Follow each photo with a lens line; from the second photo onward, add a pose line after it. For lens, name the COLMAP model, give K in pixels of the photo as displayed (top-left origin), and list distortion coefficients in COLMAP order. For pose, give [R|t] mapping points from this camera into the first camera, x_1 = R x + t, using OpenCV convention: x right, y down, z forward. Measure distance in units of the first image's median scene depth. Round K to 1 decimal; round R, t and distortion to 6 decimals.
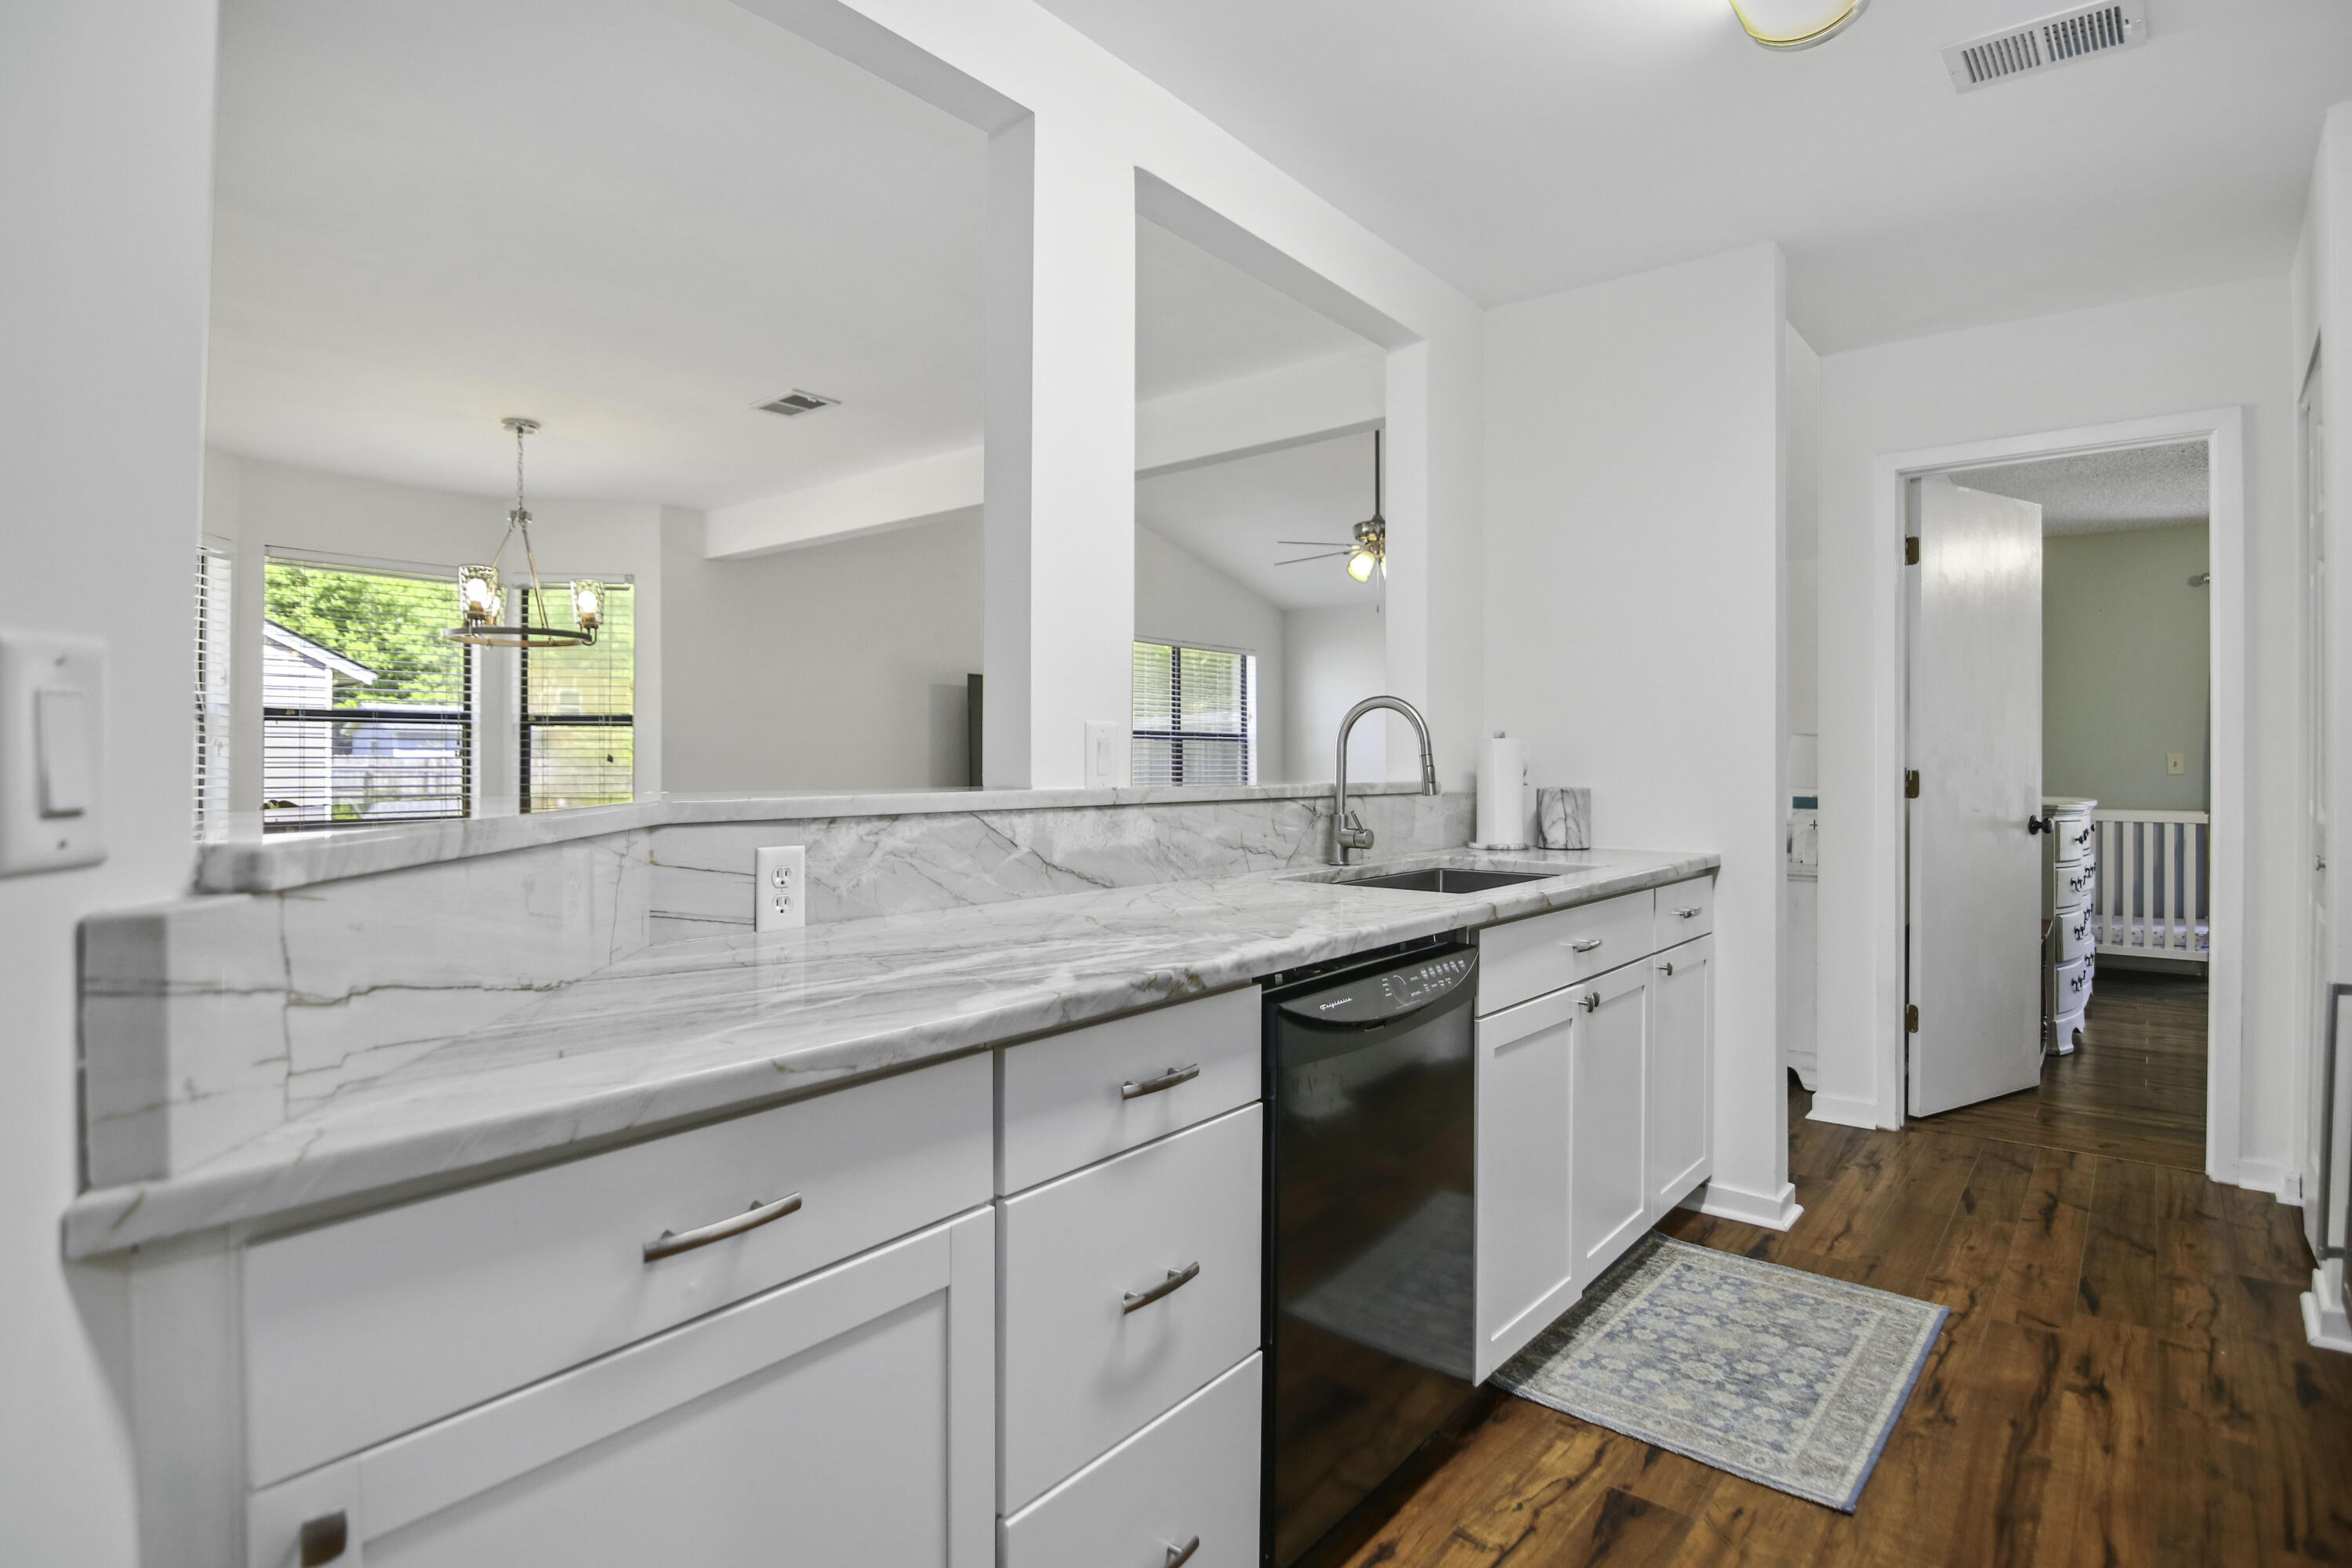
lens RADIAL K [[1197.3, 0, 1209.0], [0, 1197.3, 754.1], [0, 0, 1]] dist [-0.001033, -0.013921]
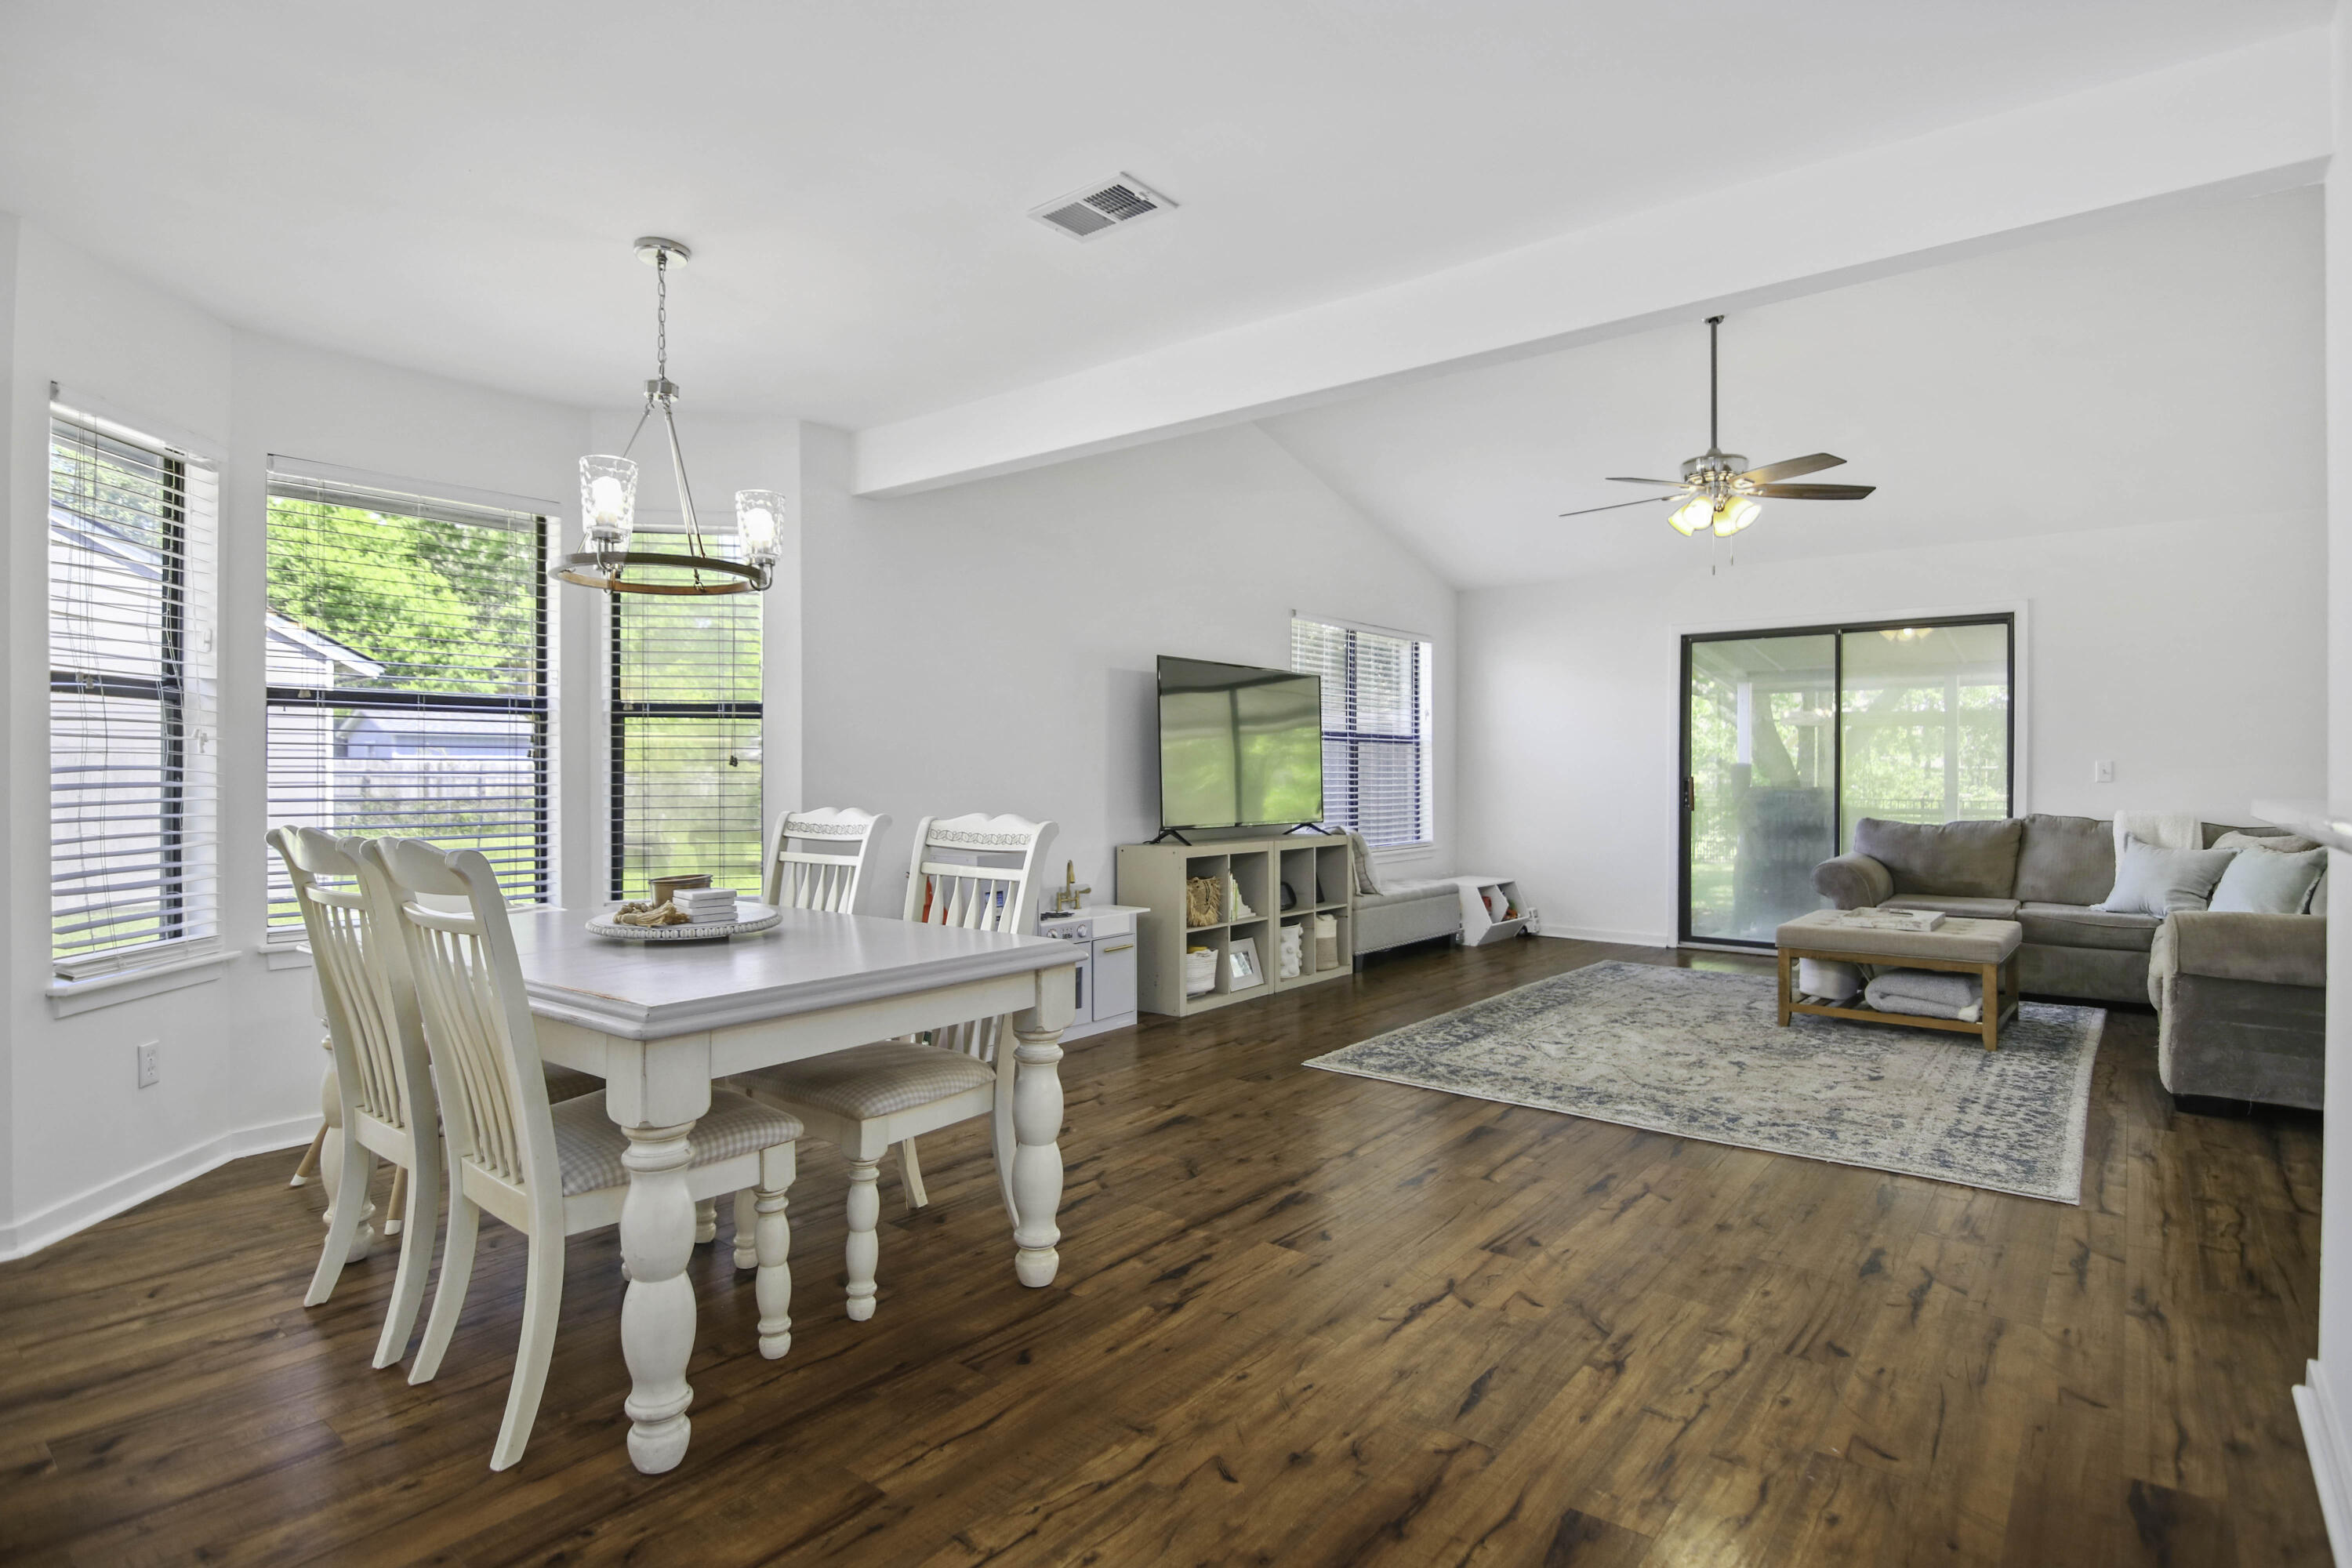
lens RADIAL K [[1190.8, 0, 1206.1], [0, 1190.8, 779.2], [0, 0, 1]] dist [-0.002724, -0.016962]
pose [[0.999963, 0.002957, 0.008123, -0.416646], [-0.003087, 0.999865, 0.016135, 0.003957], [-0.008074, -0.016160, 0.999837, 0.505895]]
